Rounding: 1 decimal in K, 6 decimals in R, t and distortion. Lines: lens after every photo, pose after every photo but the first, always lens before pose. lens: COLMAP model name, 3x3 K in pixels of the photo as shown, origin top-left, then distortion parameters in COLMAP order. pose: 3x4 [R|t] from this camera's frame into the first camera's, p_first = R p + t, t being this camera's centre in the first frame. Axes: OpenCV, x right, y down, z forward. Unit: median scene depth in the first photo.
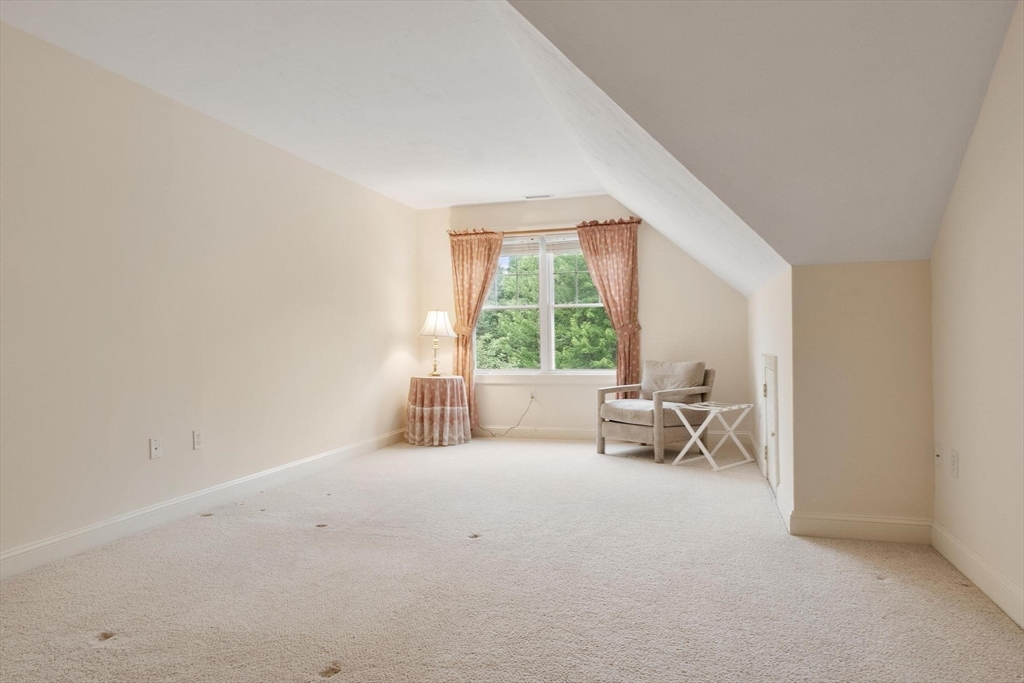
lens RADIAL K [[657.5, 0, 512.0], [0, 657.5, 341.5], [0, 0, 1]] dist [-0.000585, 0.000056]
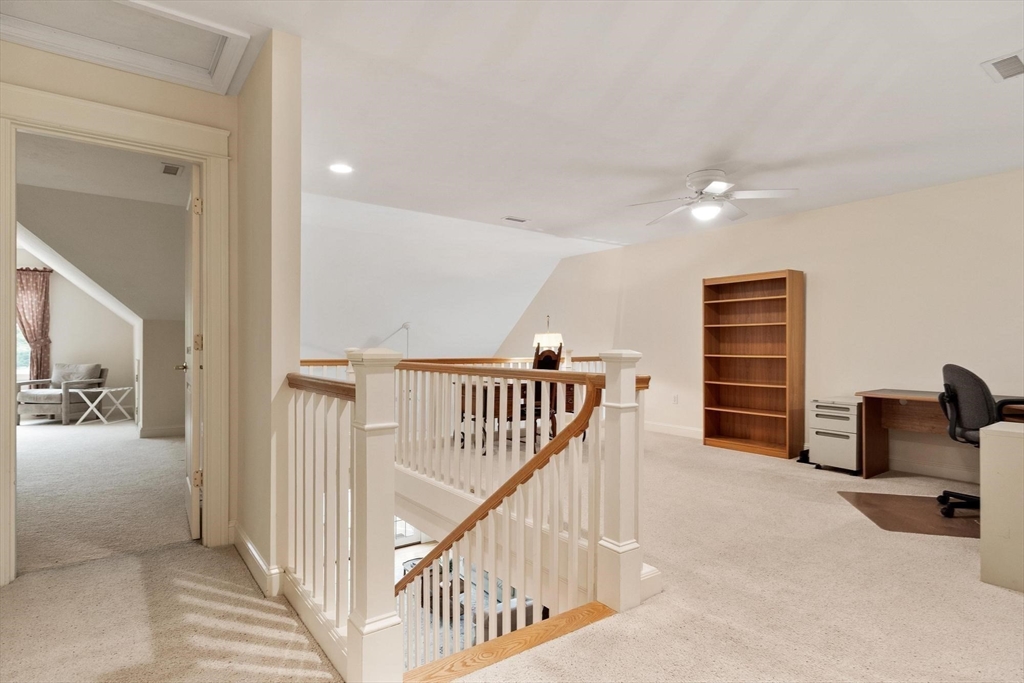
lens RADIAL K [[537.0, 0, 508.1], [0, 537.0, 348.7], [0, 0, 1]] dist [-0.000082, -0.000191]
pose [[0.606899, 0.015658, 0.794625, -0.153947], [-0.015169, 0.999852, -0.008117, -0.011607], [-0.794634, -0.007128, 0.607047, -0.611023]]
